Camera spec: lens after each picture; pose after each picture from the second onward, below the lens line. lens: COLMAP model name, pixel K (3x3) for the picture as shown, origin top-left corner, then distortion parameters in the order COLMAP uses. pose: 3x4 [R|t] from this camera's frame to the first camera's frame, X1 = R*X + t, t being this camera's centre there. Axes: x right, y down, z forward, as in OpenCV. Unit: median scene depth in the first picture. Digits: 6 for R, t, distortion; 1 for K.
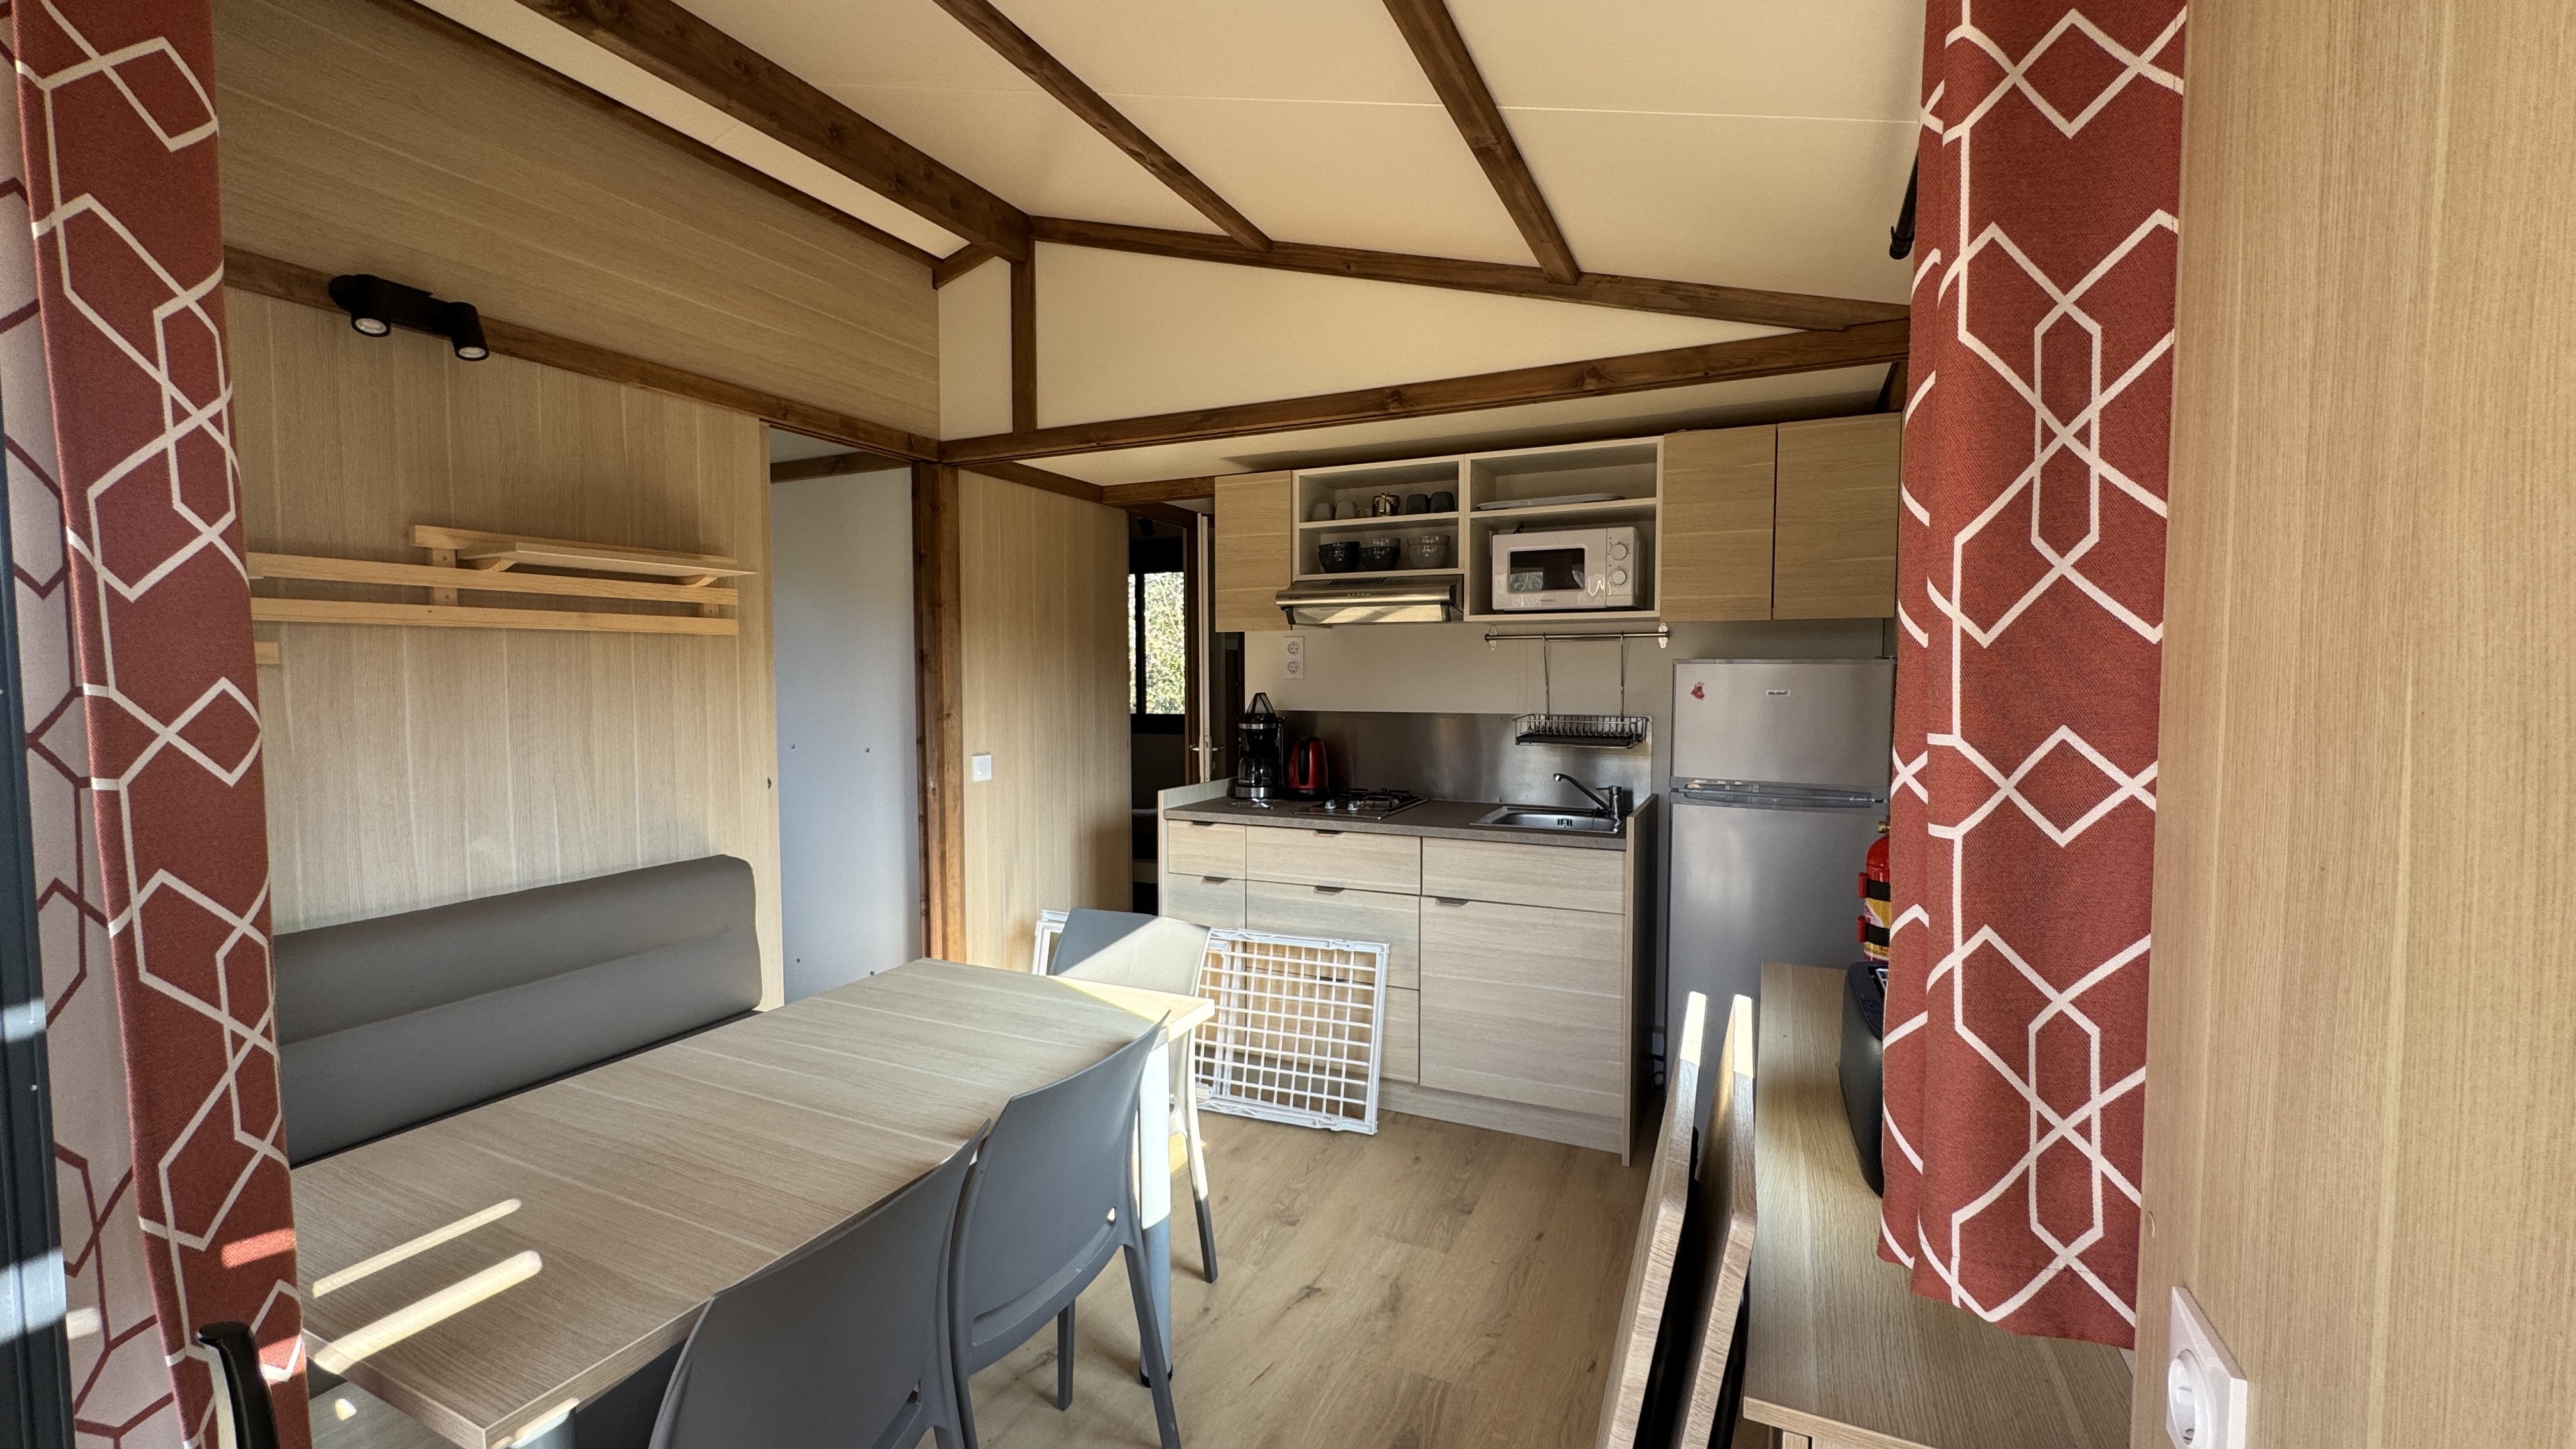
lens RADIAL K [[1025.7, 0, 1291.0], [0, 1025.7, 724.7], [0, 0, 1]] dist [-0.002879, 0.000127]
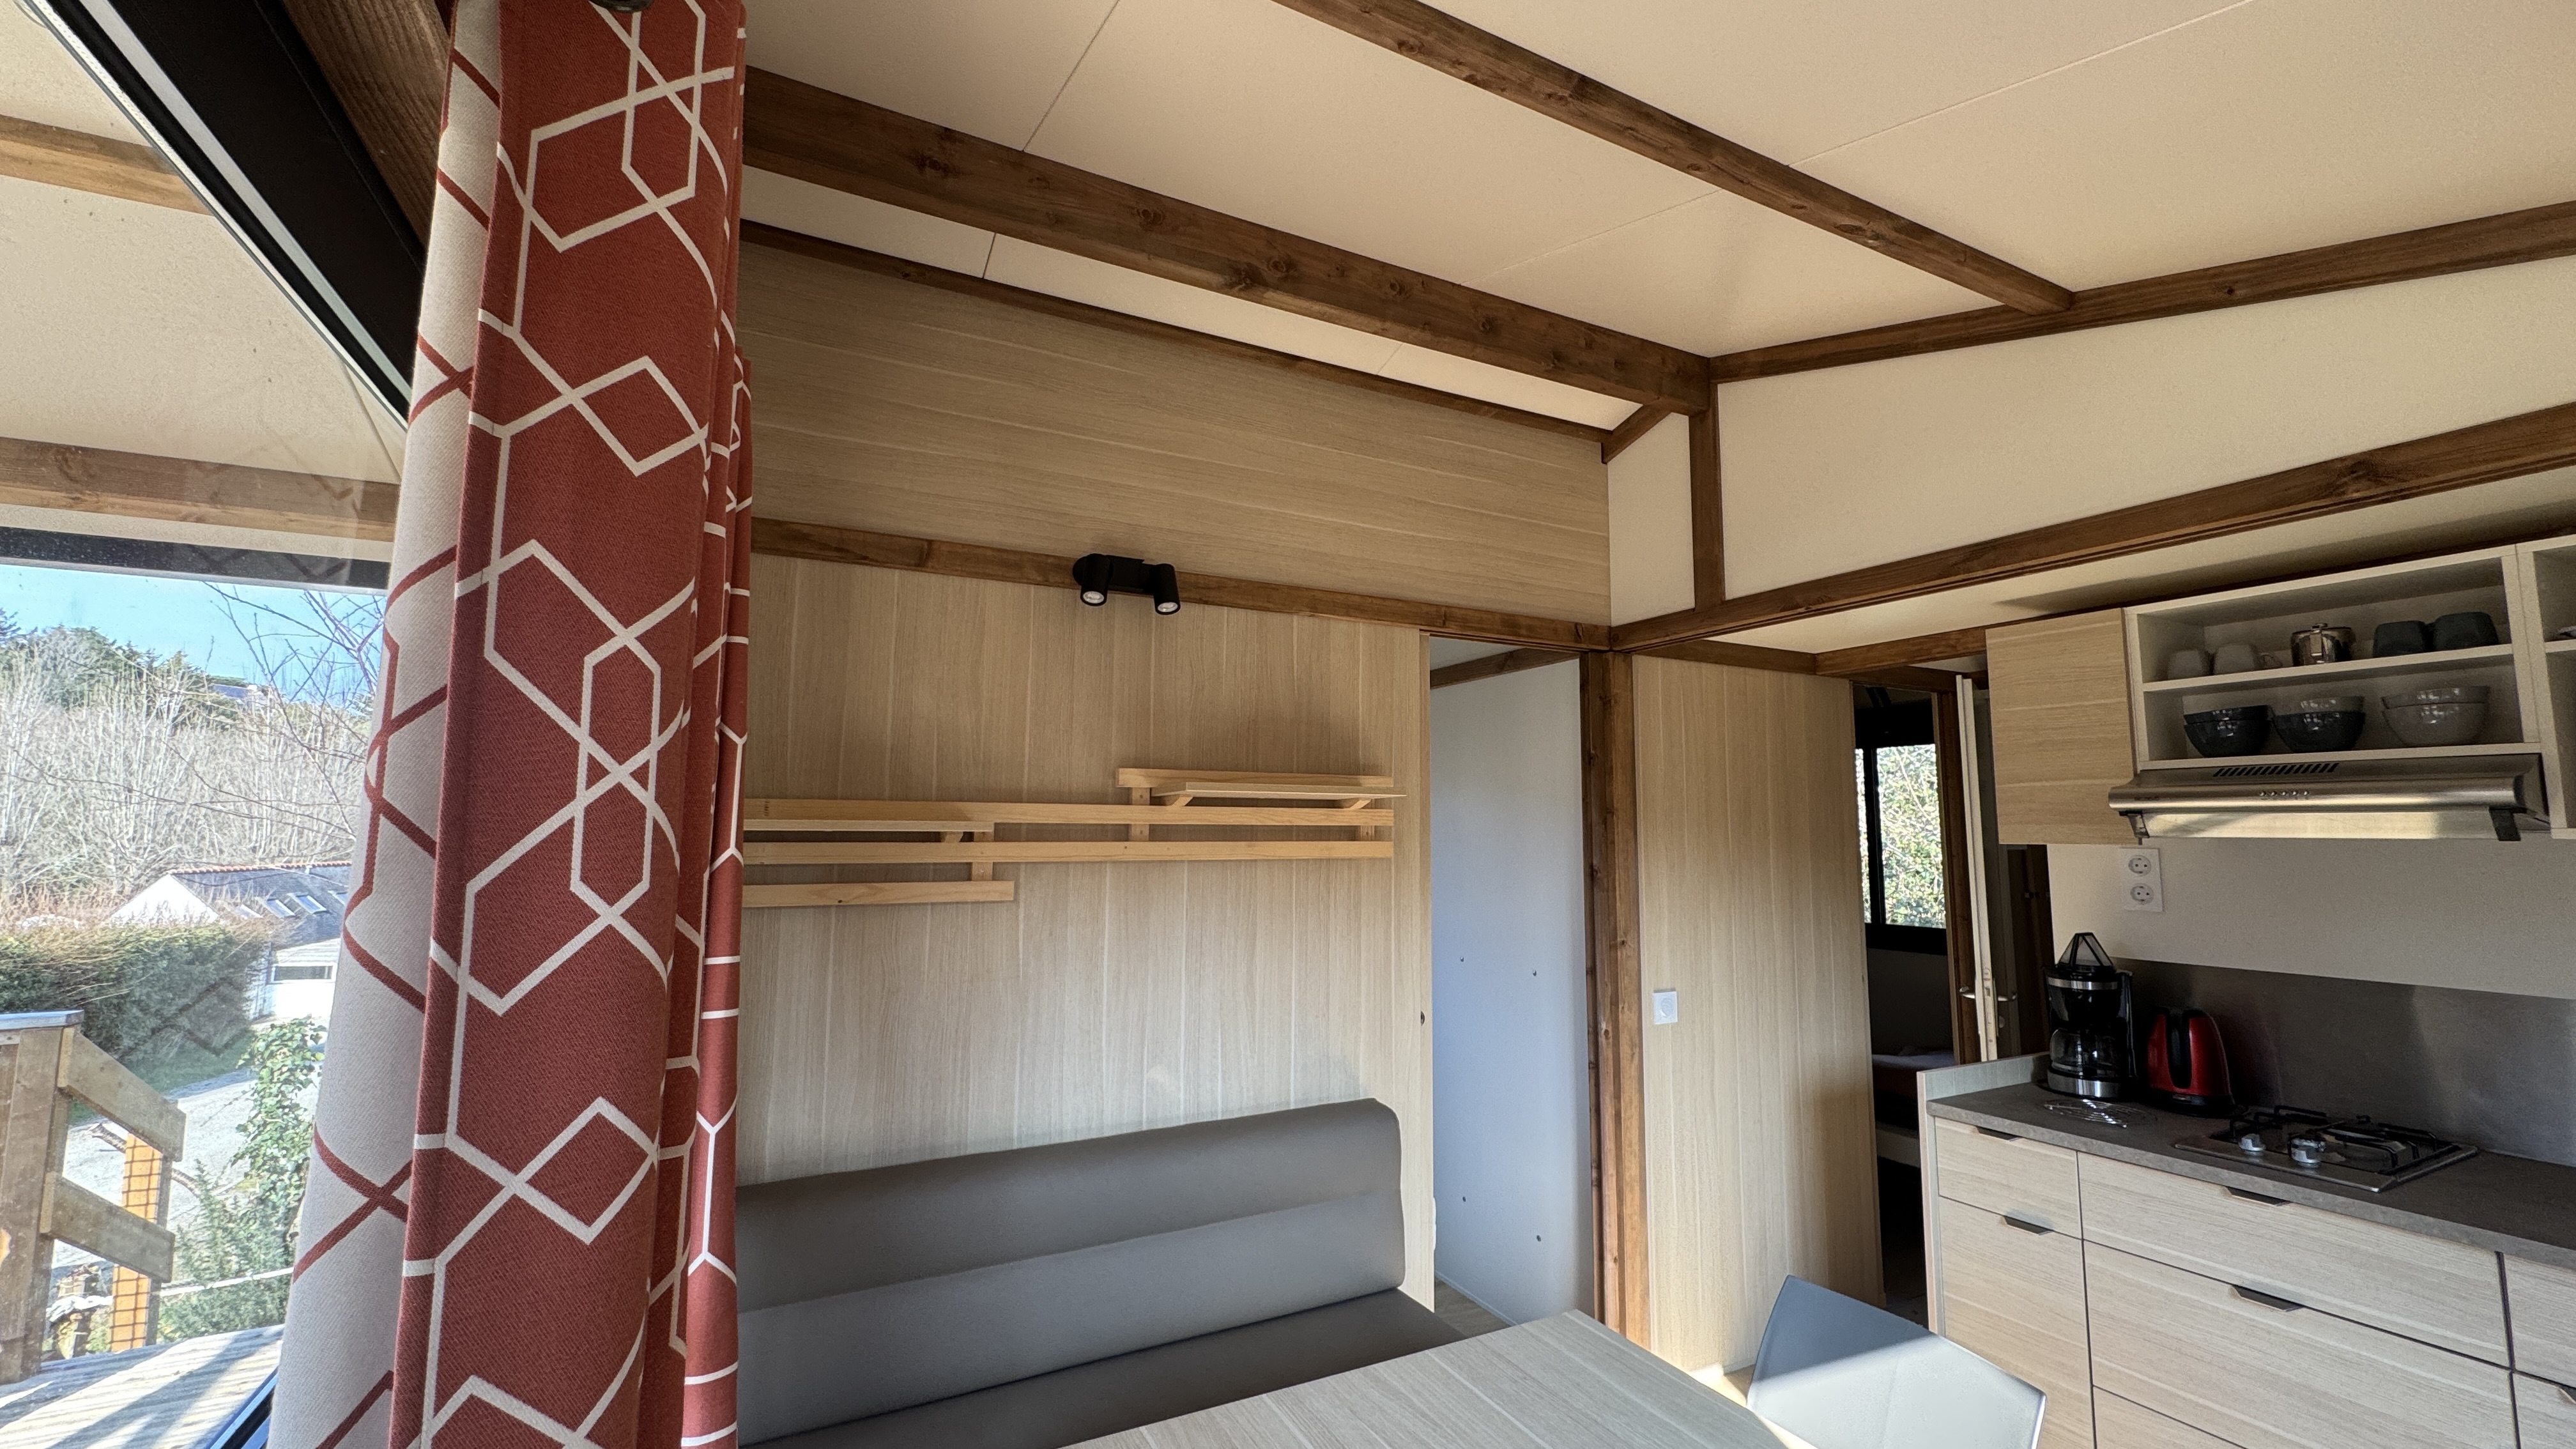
lens RADIAL K [[1025.7, 0, 1291.0], [0, 1025.7, 724.7], [0, 0, 1]] dist [-0.002879, 0.000127]
pose [[0.791666, -0.057420, -0.608250, -0.029895], [-0.039127, 0.988765, -0.144267, -0.058104], [0.609700, 0.138010, 0.780525, 0.163051]]
